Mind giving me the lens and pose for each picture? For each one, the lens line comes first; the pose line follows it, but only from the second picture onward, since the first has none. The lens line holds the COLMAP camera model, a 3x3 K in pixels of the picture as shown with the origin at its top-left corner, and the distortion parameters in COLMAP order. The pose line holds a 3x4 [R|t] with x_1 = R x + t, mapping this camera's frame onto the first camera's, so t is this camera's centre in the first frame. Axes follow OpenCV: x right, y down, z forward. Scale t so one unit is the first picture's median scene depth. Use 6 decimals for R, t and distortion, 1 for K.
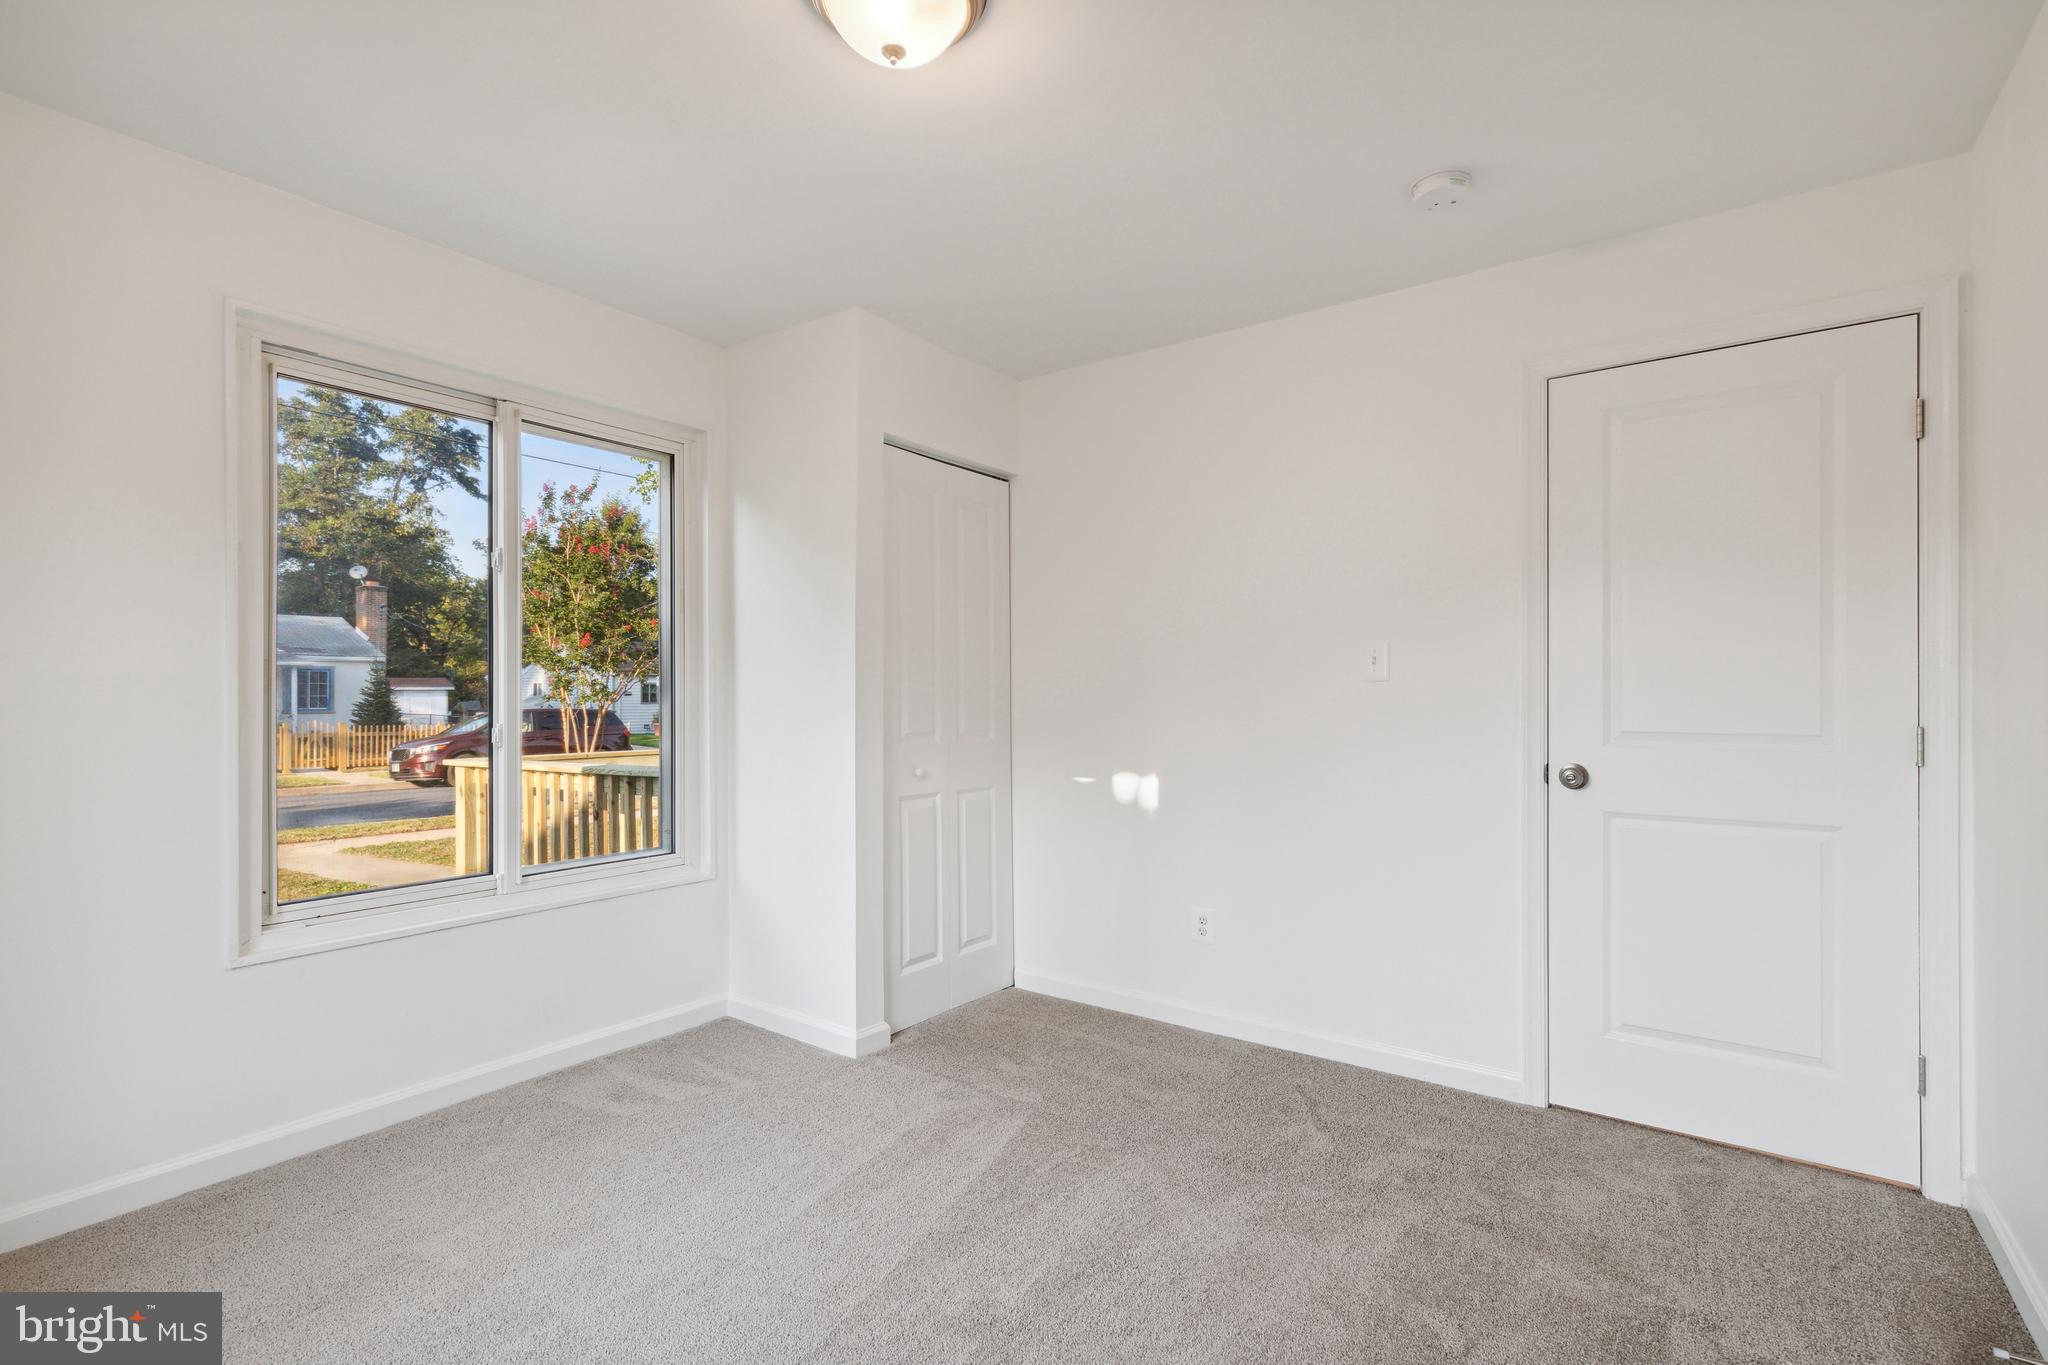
lens RADIAL K [[928.6, 0, 1029.6], [0, 928.6, 693.4], [0, 0, 1]] dist [0.004243, -0.003050]
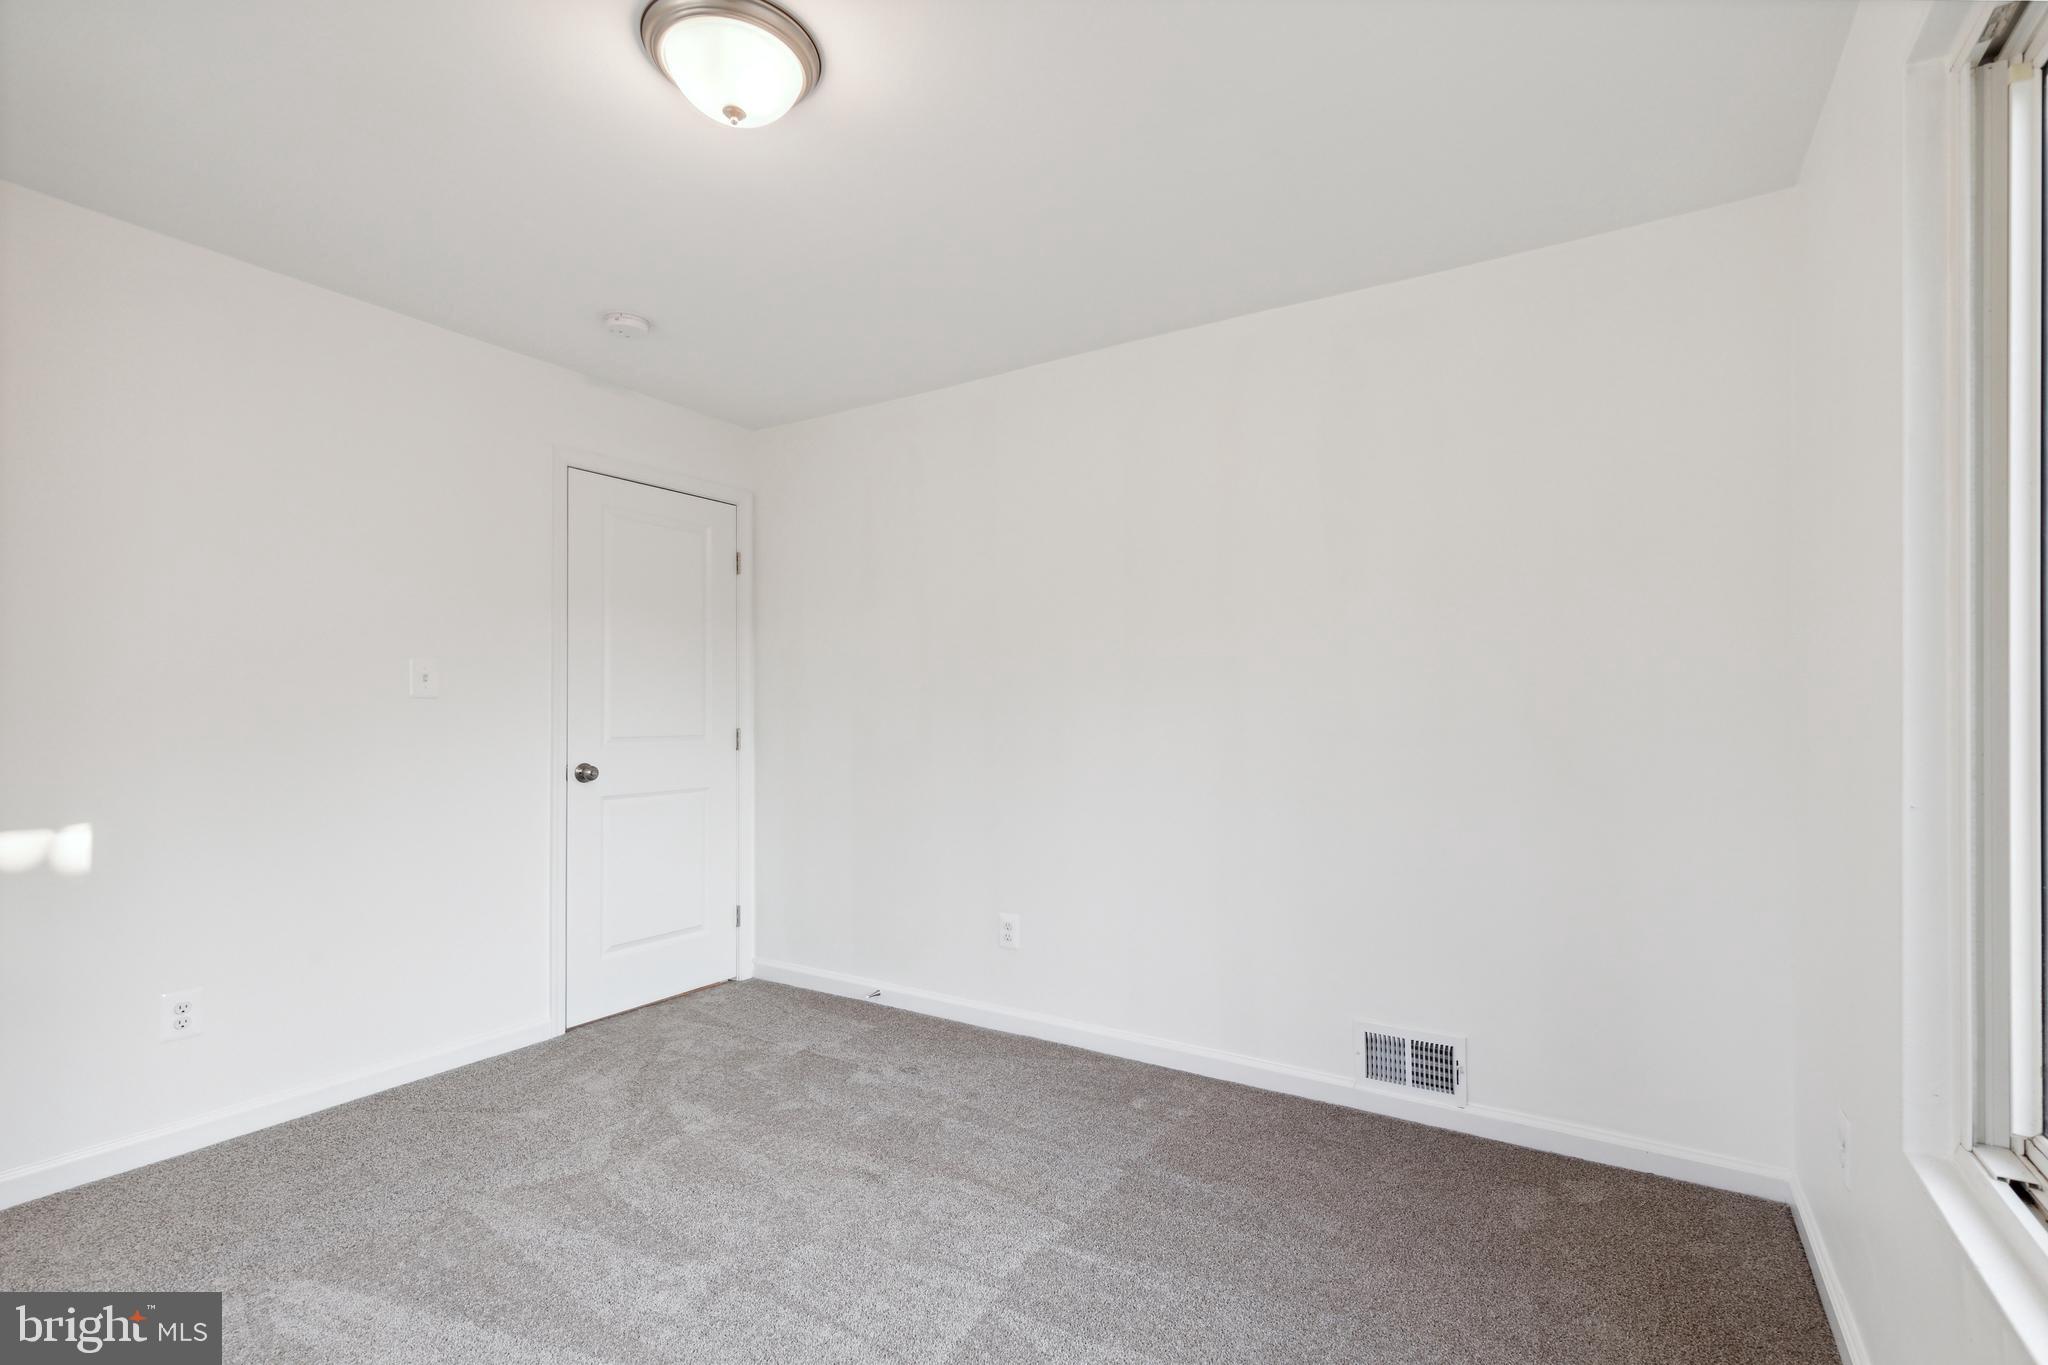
lens RADIAL K [[928.6, 0, 1013.3], [0, 928.6, 694.4], [0, 0, 1]] dist [0.004243, -0.003050]
pose [[-0.058803, 0.017678, 0.998113, -0.808371], [-0.002719, 0.999837, -0.017869, -0.000430], [-0.998266, -0.003765, -0.058746, 0.483867]]
